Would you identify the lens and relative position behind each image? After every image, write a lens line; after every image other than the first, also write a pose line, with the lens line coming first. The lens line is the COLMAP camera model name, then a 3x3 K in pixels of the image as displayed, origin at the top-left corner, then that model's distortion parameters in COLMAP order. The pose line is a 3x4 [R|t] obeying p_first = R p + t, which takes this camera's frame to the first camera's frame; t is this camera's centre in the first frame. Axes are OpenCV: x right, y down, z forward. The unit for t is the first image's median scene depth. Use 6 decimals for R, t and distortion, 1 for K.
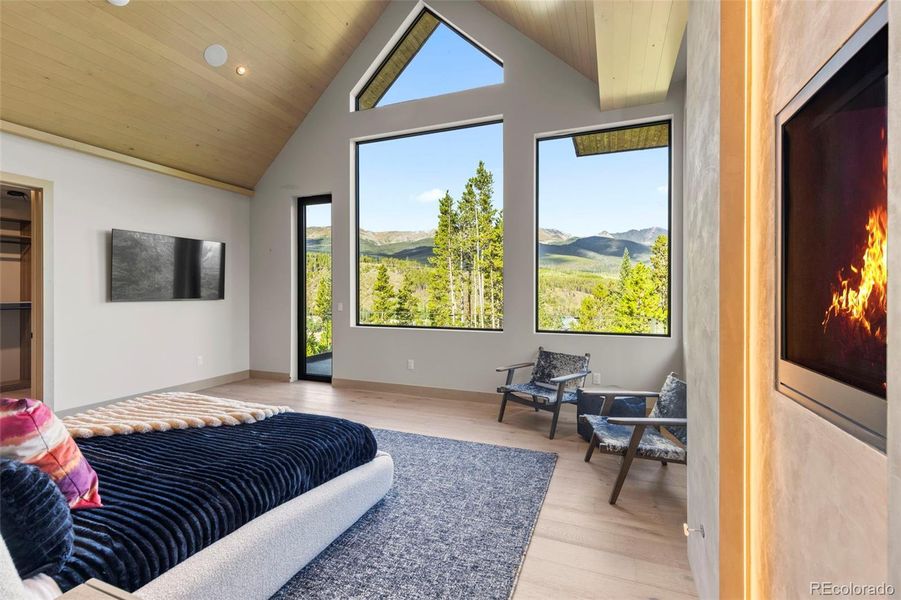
lens RADIAL K [[402.6, 0, 450.6], [0, 402.6, 291.9], [0, 0, 1]] dist [0.003800, 0.000028]
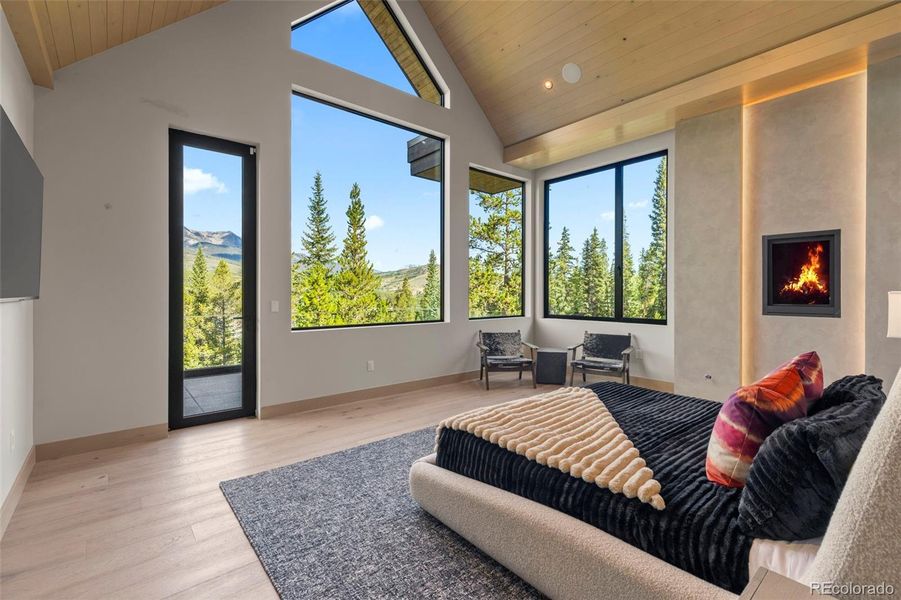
lens RADIAL K [[402.6, 0, 450.6], [0, 402.6, 291.9], [0, 0, 1]] dist [0.003800, 0.000028]
pose [[0.476384, 0.004066, 0.879228, -0.896447], [0.003243, 0.999974, -0.006382, 0.020243], [-0.879231, 0.005892, 0.476359, 0.437868]]
